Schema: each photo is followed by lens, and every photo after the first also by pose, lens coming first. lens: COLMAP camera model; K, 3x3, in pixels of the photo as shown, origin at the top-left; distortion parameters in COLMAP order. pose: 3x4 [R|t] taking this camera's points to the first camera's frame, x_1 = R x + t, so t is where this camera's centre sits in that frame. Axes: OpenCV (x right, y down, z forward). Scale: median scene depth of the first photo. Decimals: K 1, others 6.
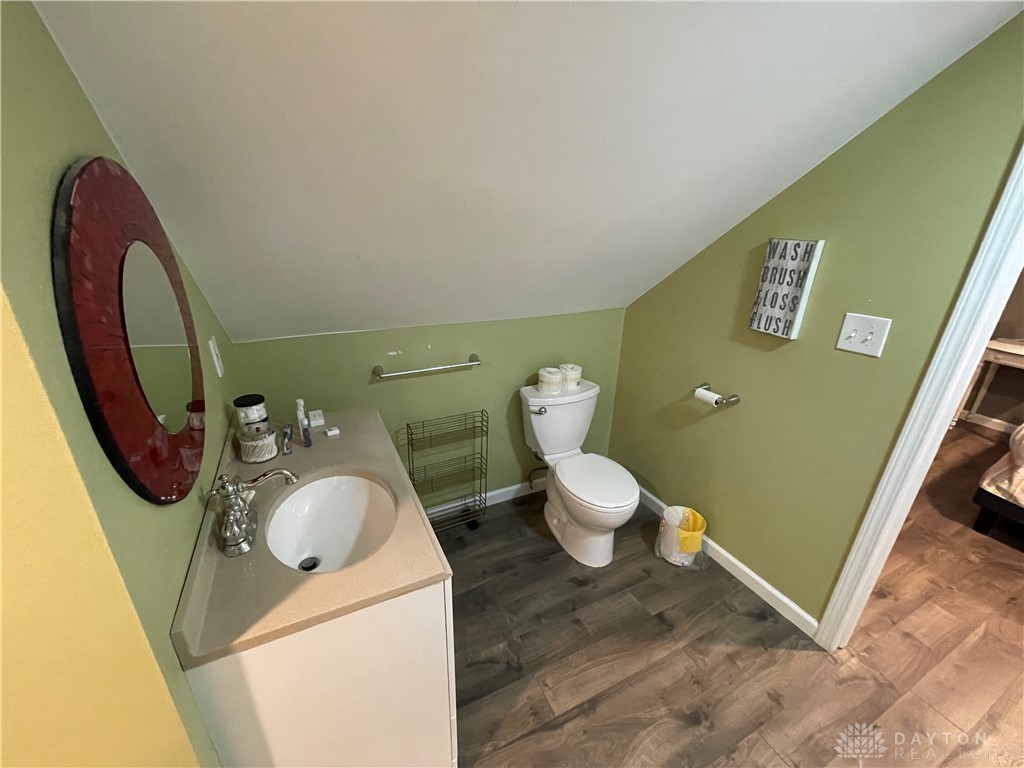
lens RADIAL K [[413.6, 0, 511.9], [0, 413.6, 384.3], [0, 0, 1]] dist [-0.001325, -0.000310]
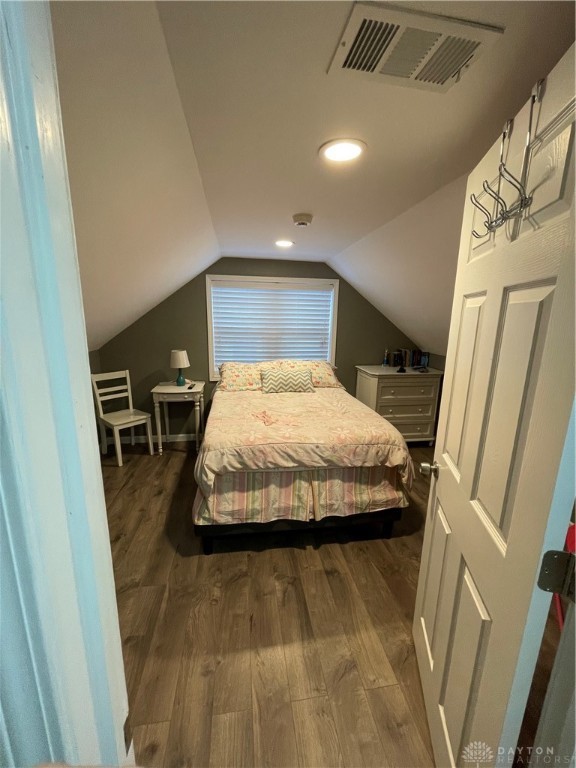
lens RADIAL K [[310.2, 0, 288.7], [0, 310.2, 382.2], [0, 0, 1]] dist [-0.001325, -0.000310]
pose [[0.299251, -0.217423, 0.929073, 0.488587], [0.345611, 0.932275, 0.106852, -0.115231], [-0.889383, 0.289122, 0.354128, 0.342889]]
